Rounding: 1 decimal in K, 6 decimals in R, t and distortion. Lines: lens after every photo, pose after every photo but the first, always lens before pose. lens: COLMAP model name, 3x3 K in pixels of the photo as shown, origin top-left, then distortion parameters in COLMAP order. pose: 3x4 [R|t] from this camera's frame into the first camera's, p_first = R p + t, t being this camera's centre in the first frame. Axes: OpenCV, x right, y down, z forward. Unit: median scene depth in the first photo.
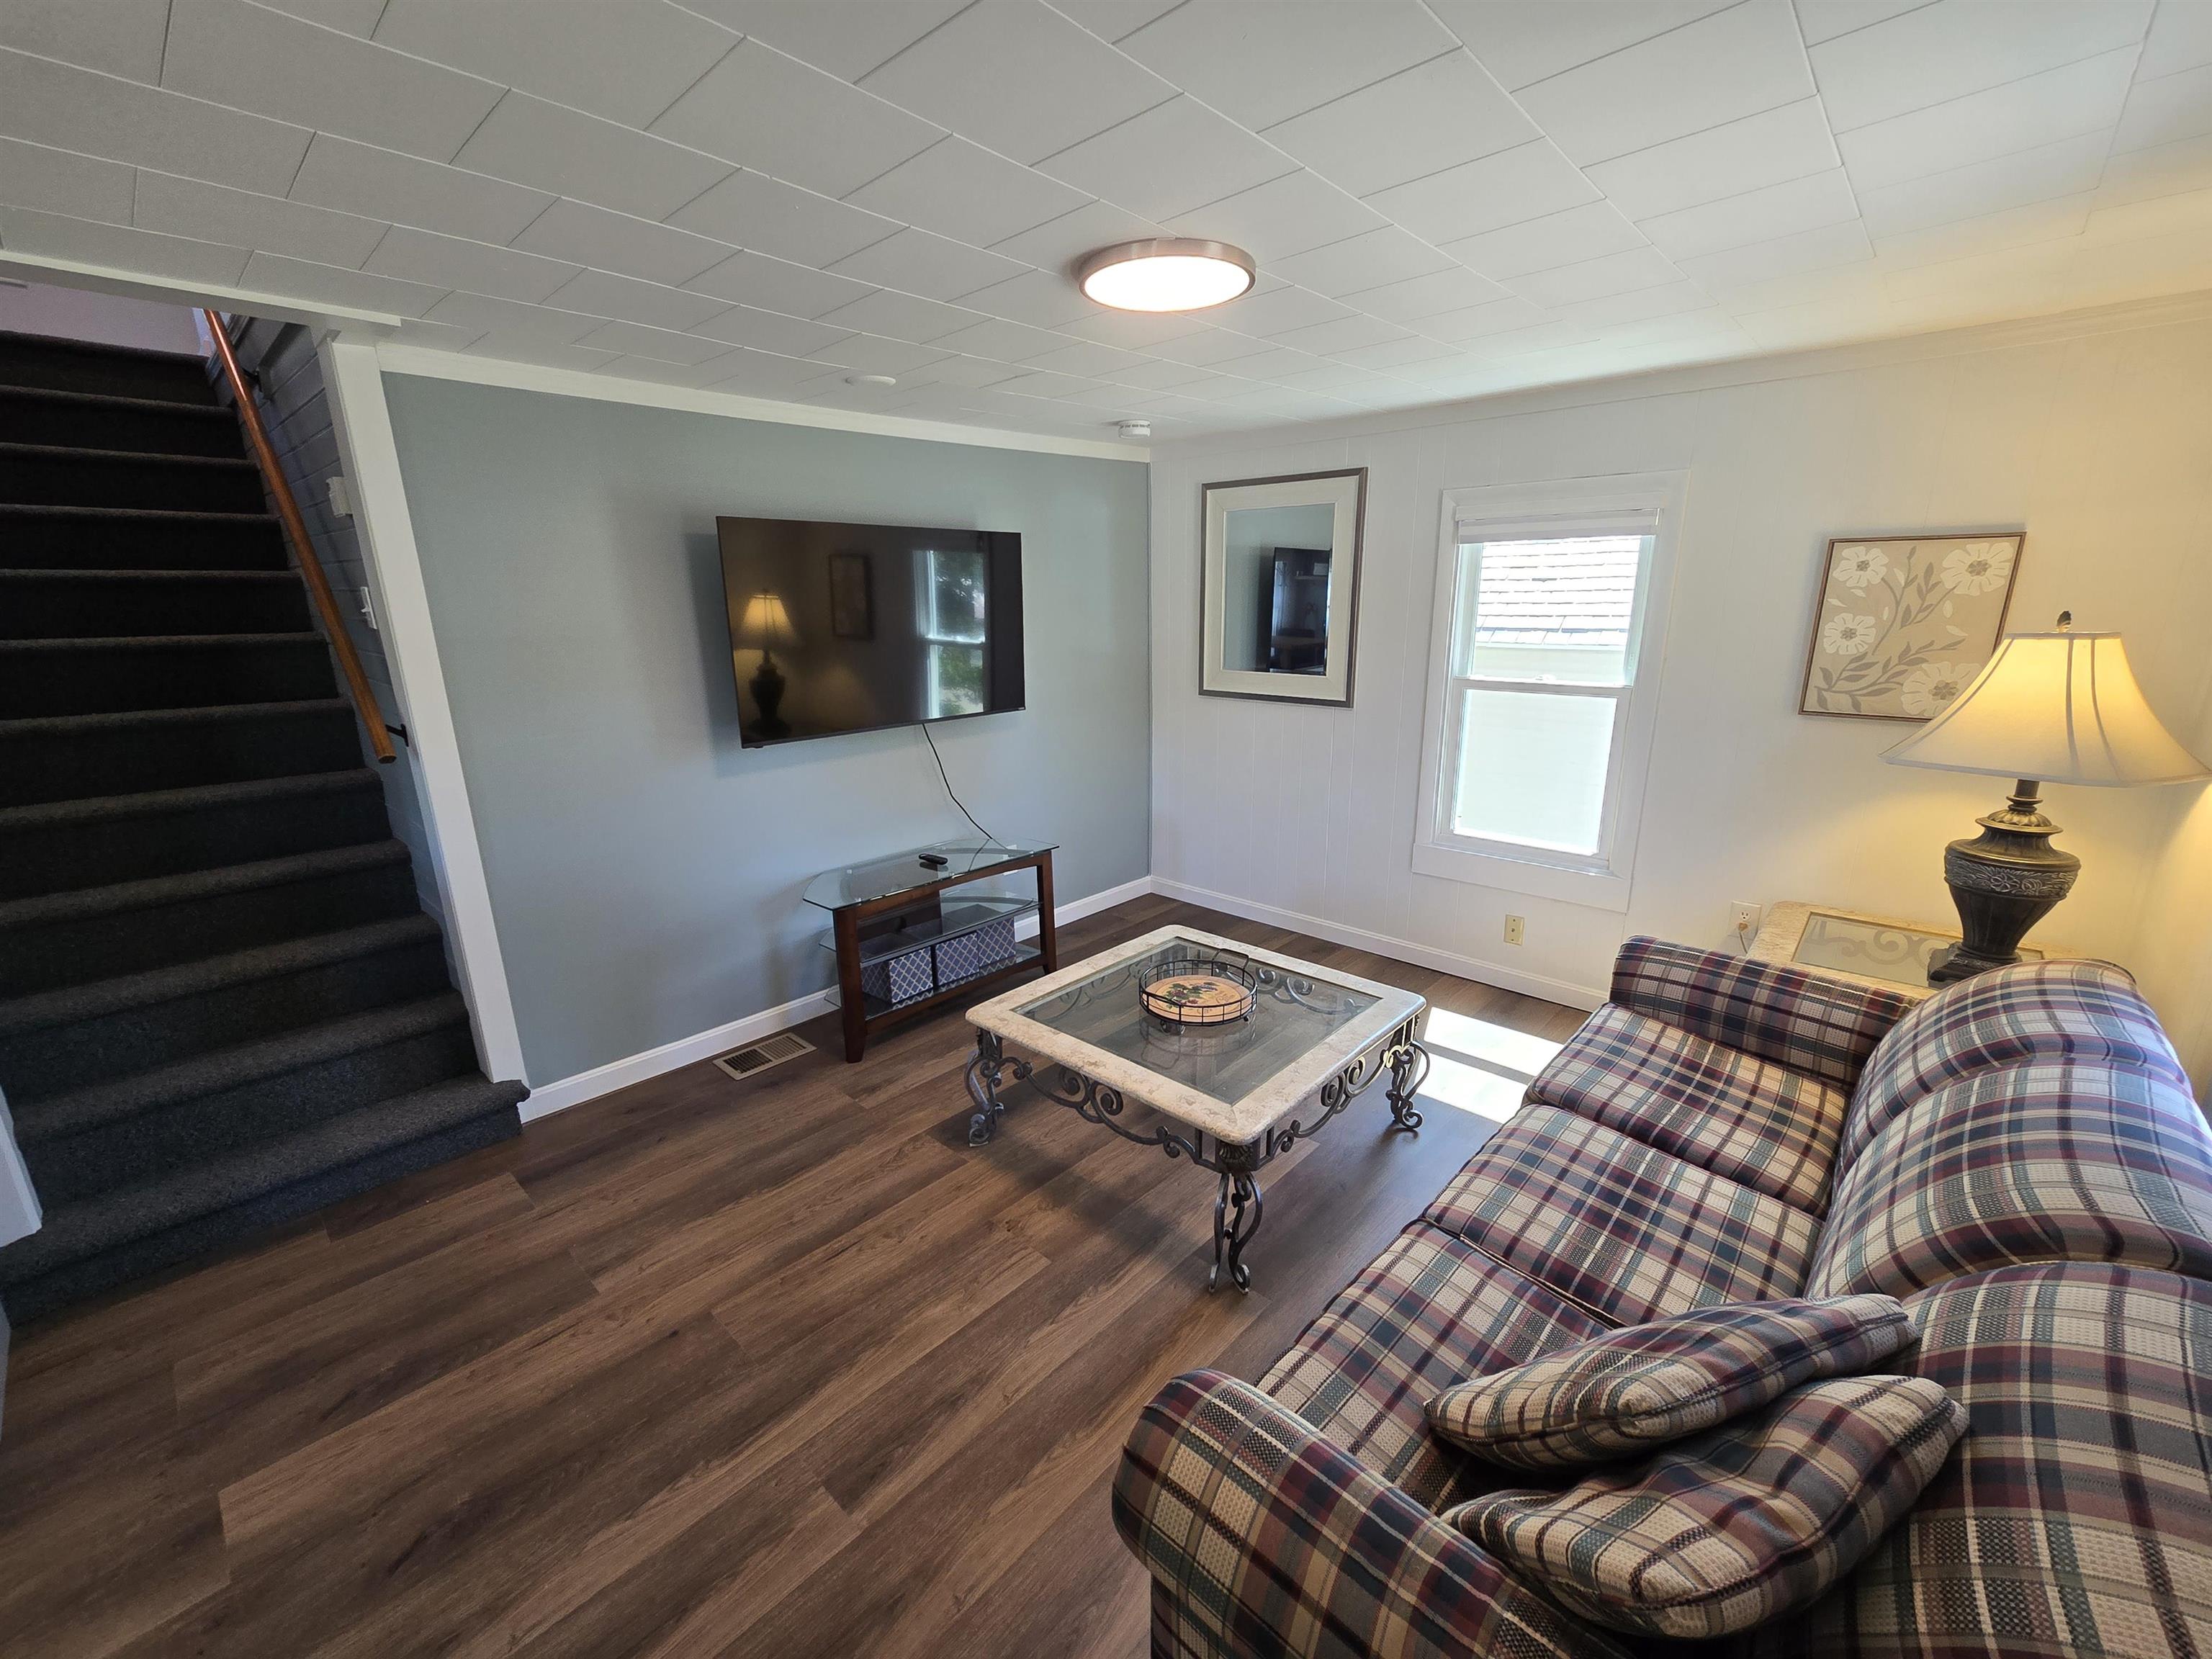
lens RADIAL K [[897.7, 0, 1137.8], [0, 897.7, 835.7], [0, 0, 1]] dist [-0.003143, -0.000137]
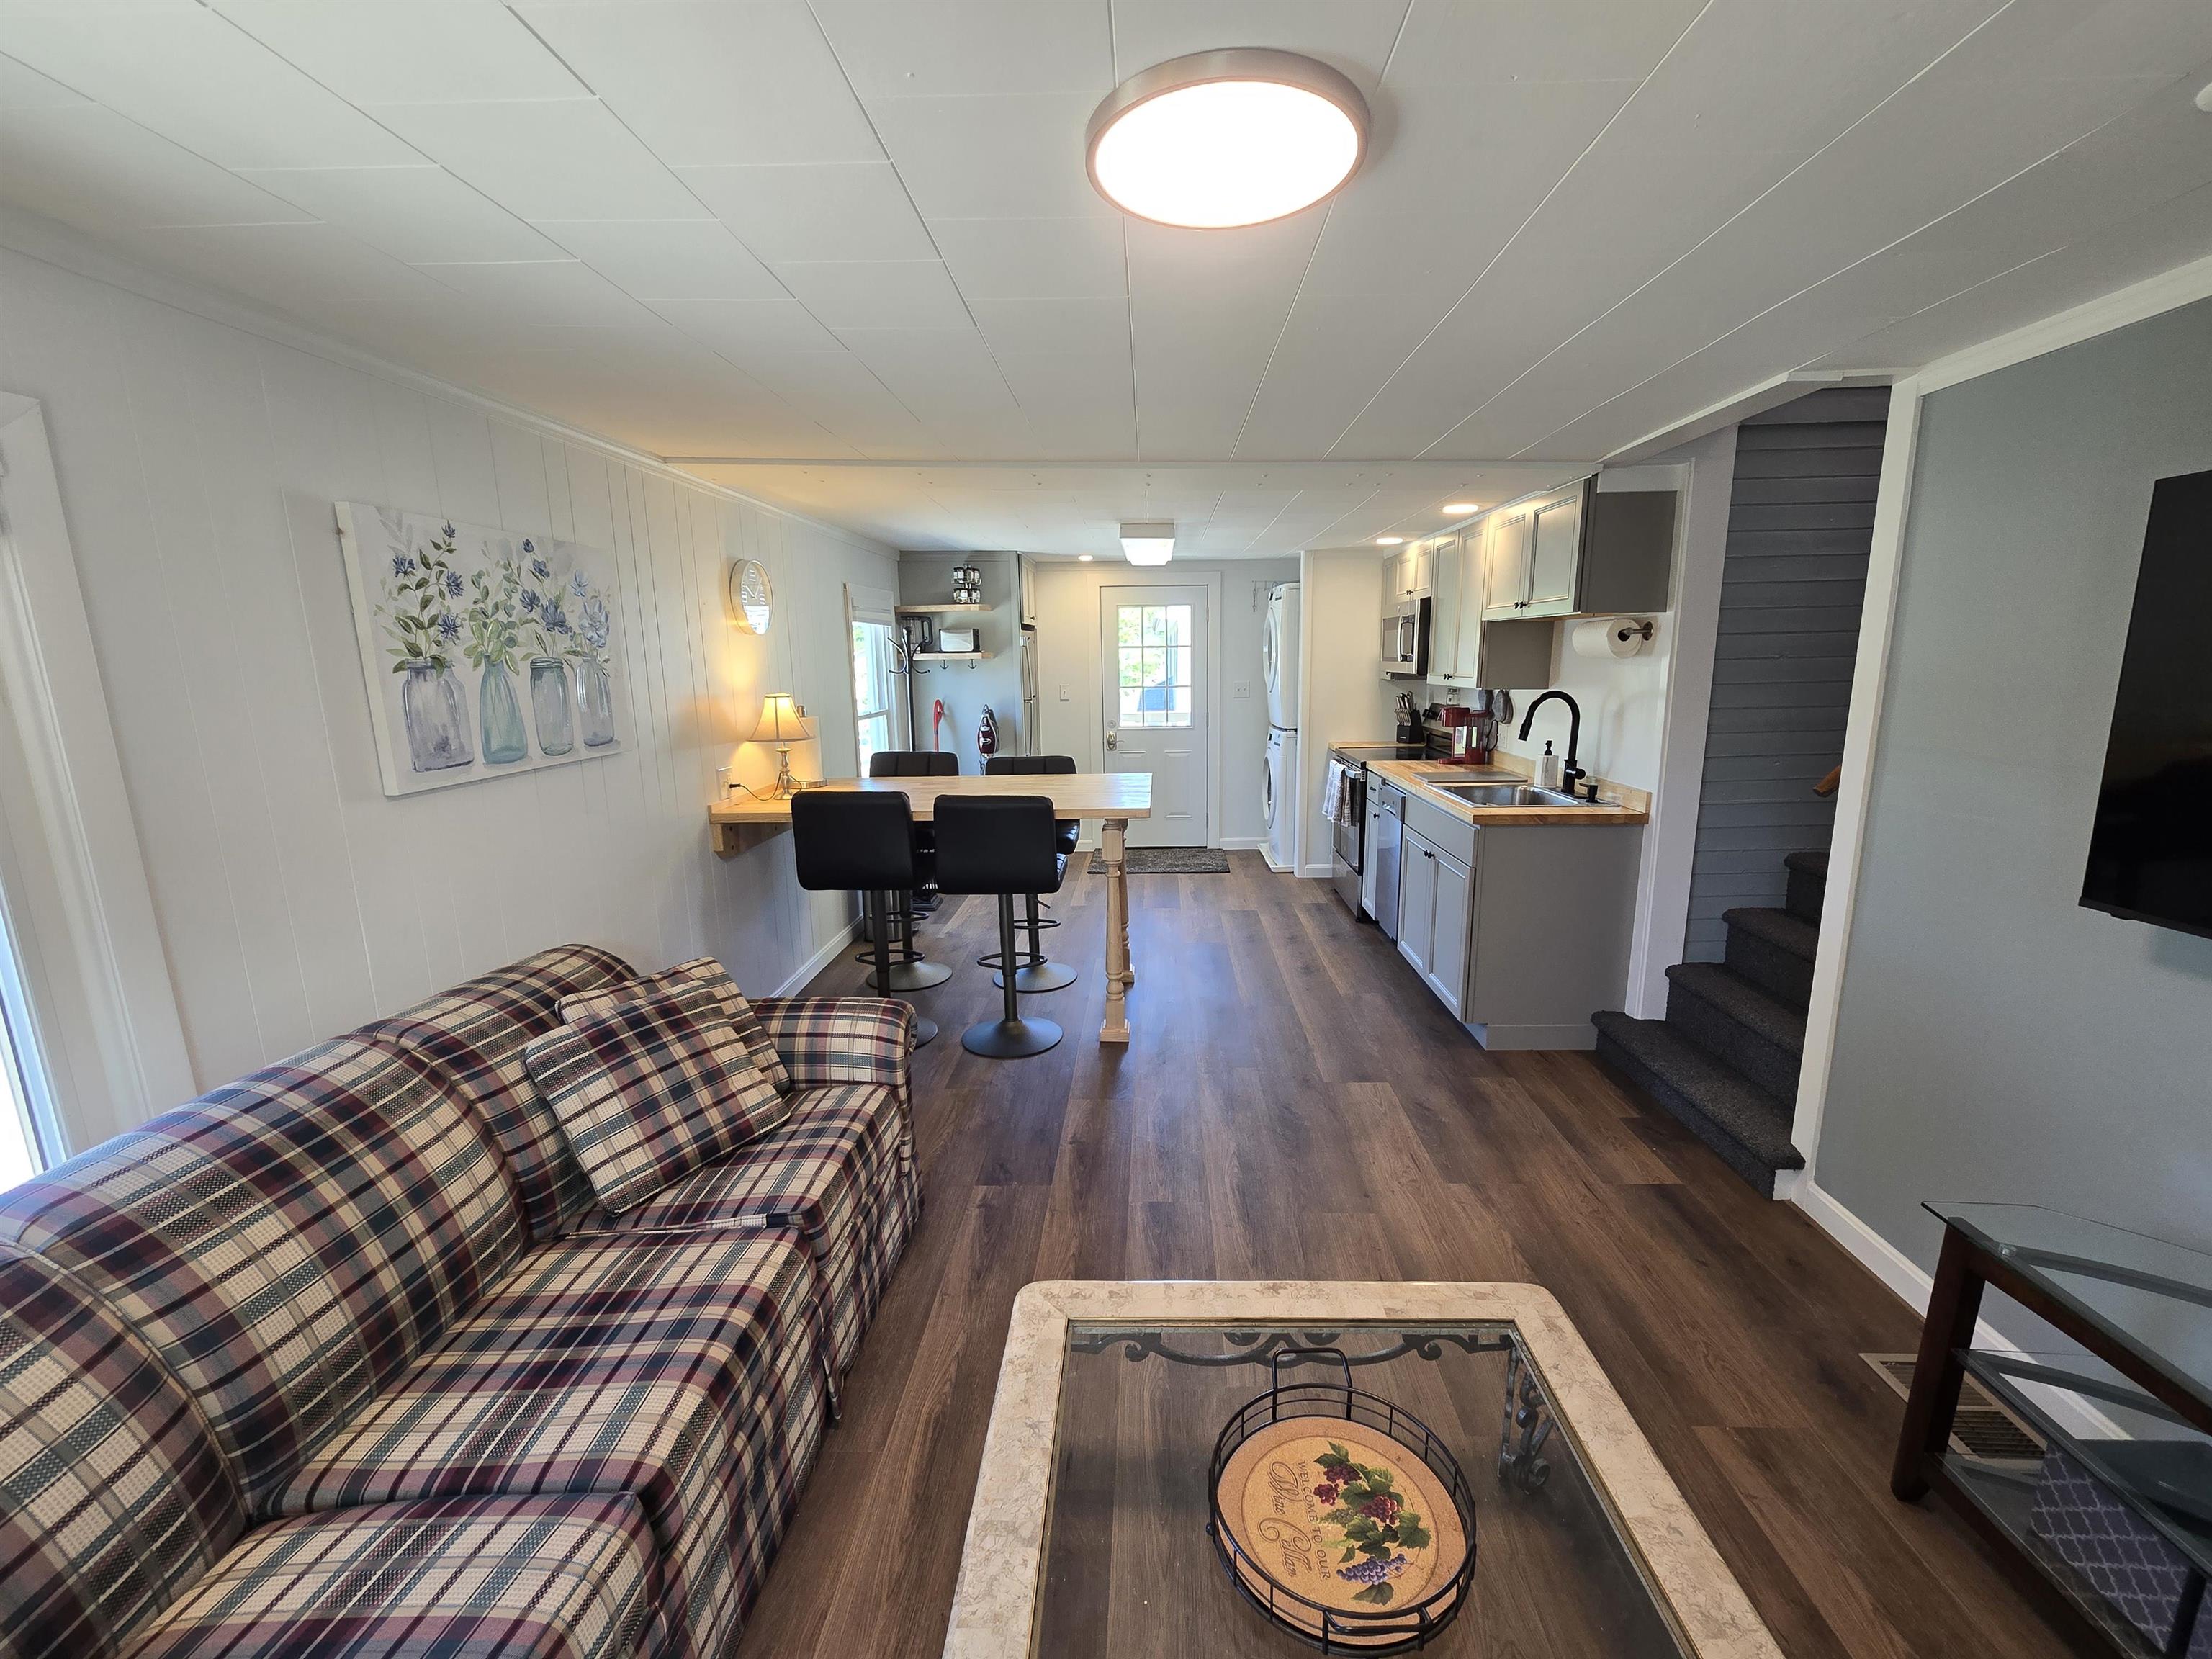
lens RADIAL K [[895.2, 0, 1118.1], [0, 895.2, 831.7], [0, 0, 1]] dist [-0.003903, -0.000535]
pose [[-0.771488, 0.147034, -0.619021, 0.501001], [-0.139025, 0.910463, 0.389525, -0.391630], [0.620869, 0.386573, -0.681970, 1.446046]]
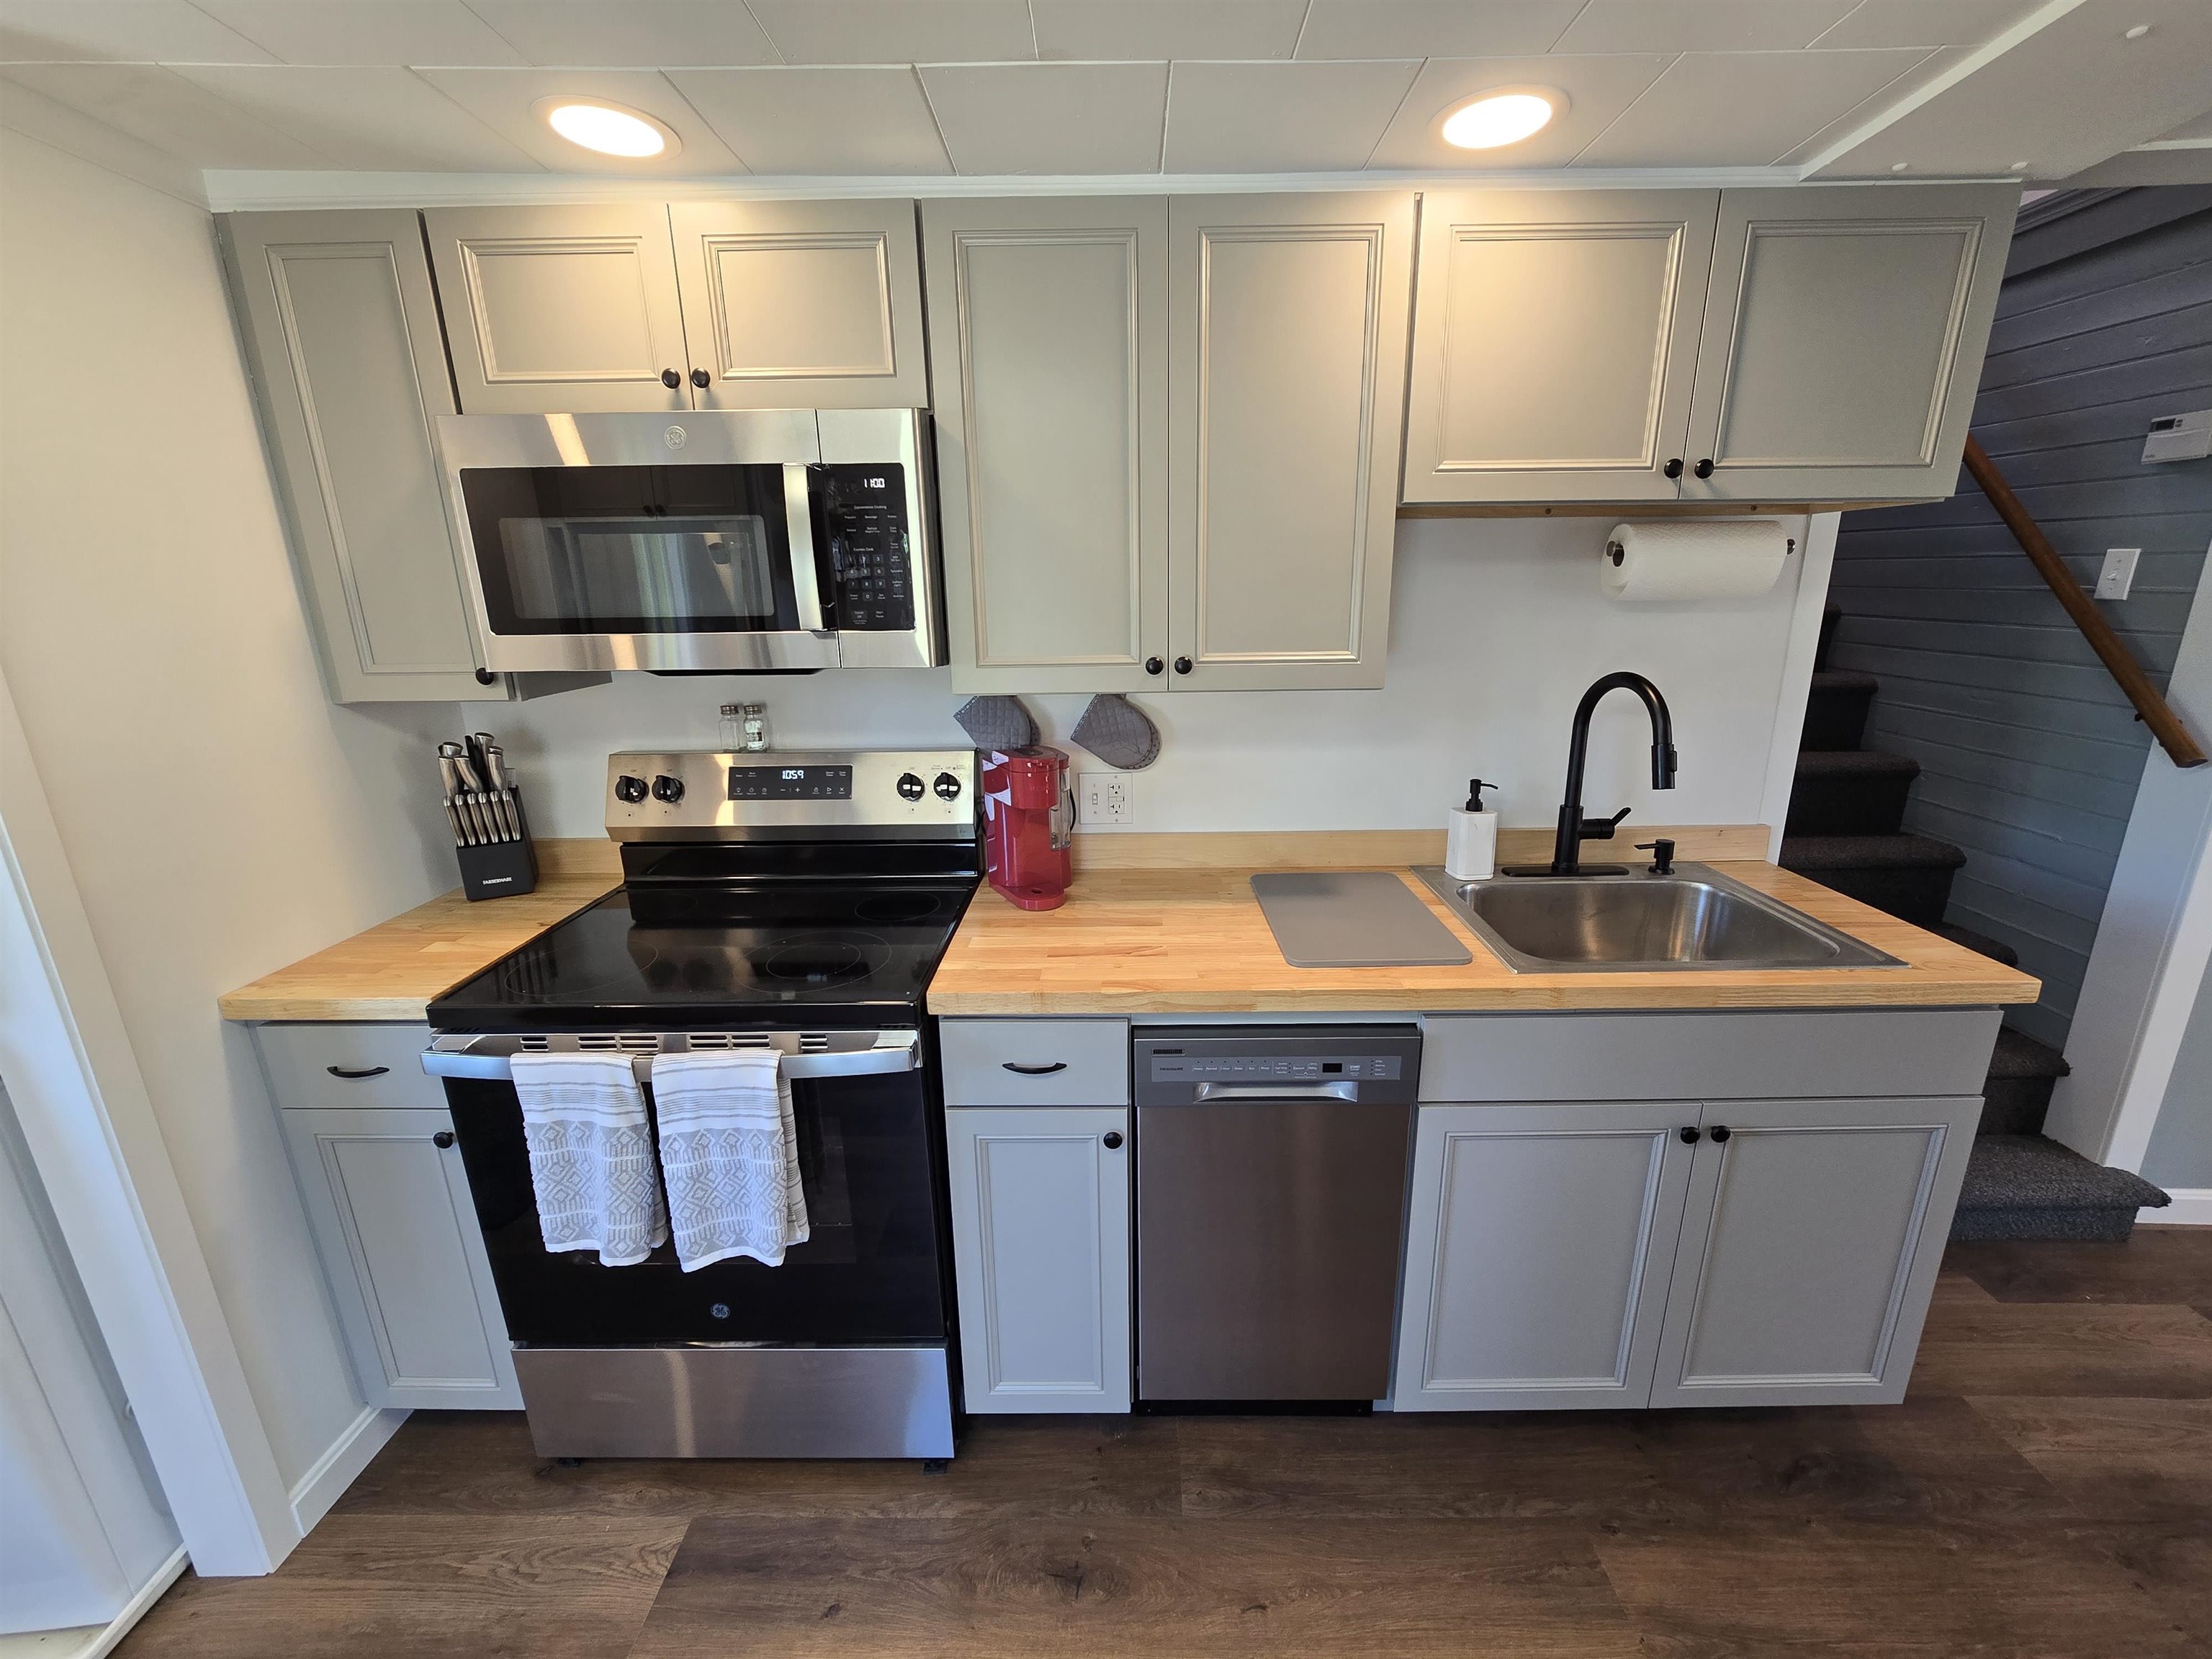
lens RADIAL K [[895.2, 0, 1118.1], [0, 895.2, 831.7], [0, 0, 1]] dist [-0.003903, -0.000535]
pose [[0.661239, 0.198367, -0.723473, -1.043994], [-0.184315, 0.977803, 0.099641, 0.091055], [0.727180, 0.067461, 0.683124, -0.293568]]
